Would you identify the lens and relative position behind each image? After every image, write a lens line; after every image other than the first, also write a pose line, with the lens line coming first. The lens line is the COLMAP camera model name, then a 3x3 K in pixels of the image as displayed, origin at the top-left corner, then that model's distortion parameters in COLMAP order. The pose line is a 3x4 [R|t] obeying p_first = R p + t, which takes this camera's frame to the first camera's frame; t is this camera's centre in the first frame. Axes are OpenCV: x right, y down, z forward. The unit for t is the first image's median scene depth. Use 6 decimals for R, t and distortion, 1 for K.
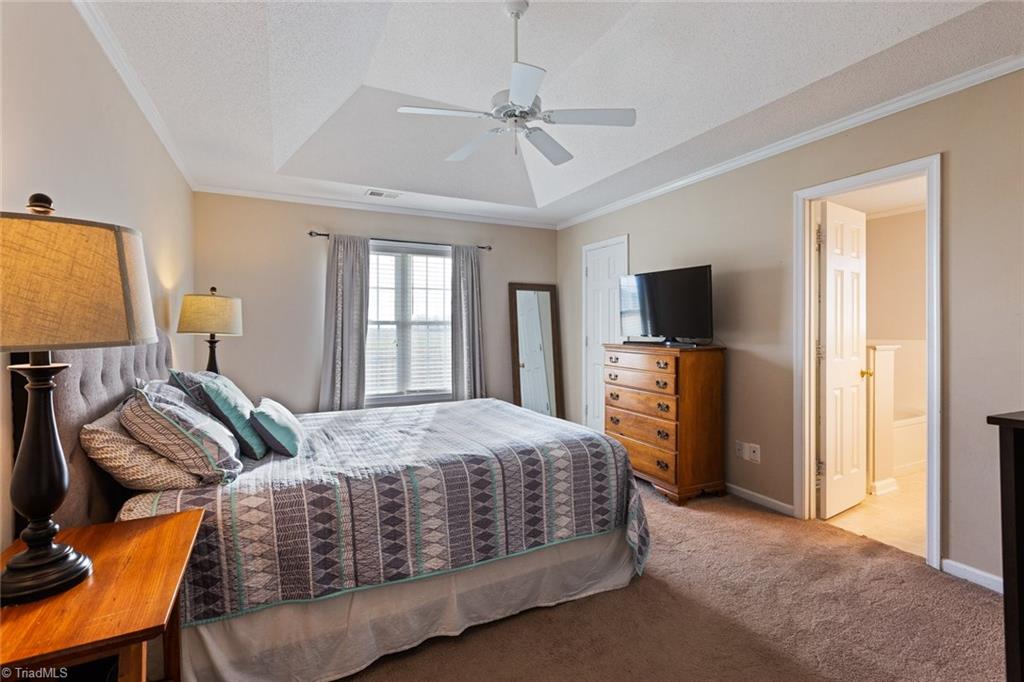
lens RADIAL K [[471.5, 0, 513.0], [0, 471.5, 329.3], [0, 0, 1]] dist [0.000075, 0.000181]
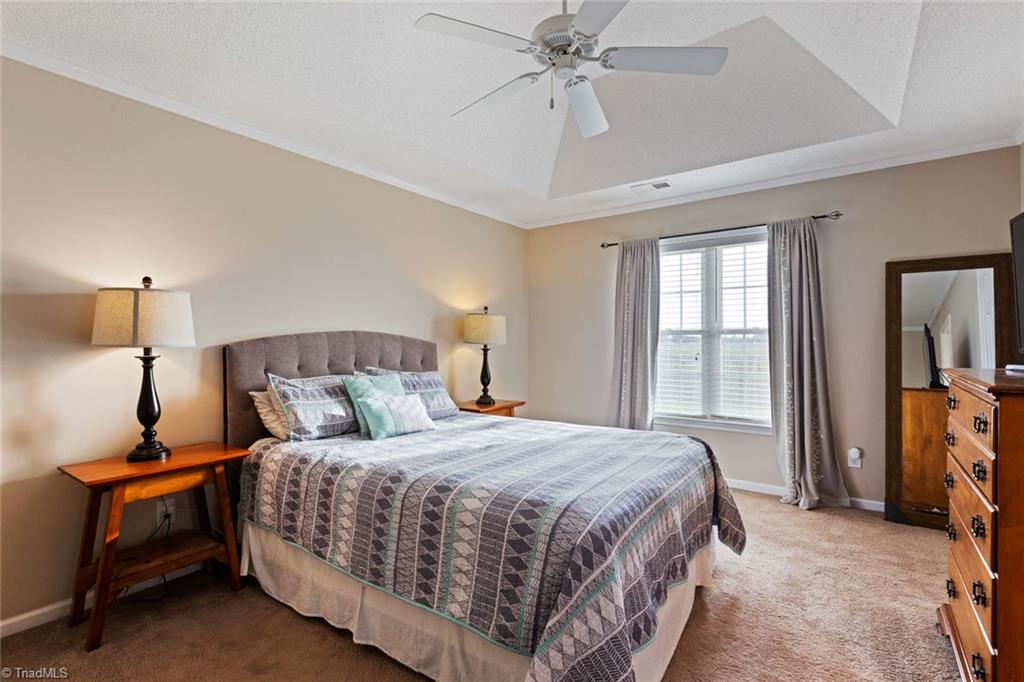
lens RADIAL K [[478.0, 0, 512.0], [0, 478.0, 341.0], [0, 0, 1]] dist [-0.003197, -0.000789]
pose [[0.446899, 0.000072, -0.894584, 0.392032], [0.001072, 0.999999, 0.000616, 0.001708], [0.894584, -0.001234, 0.446899, 0.350765]]
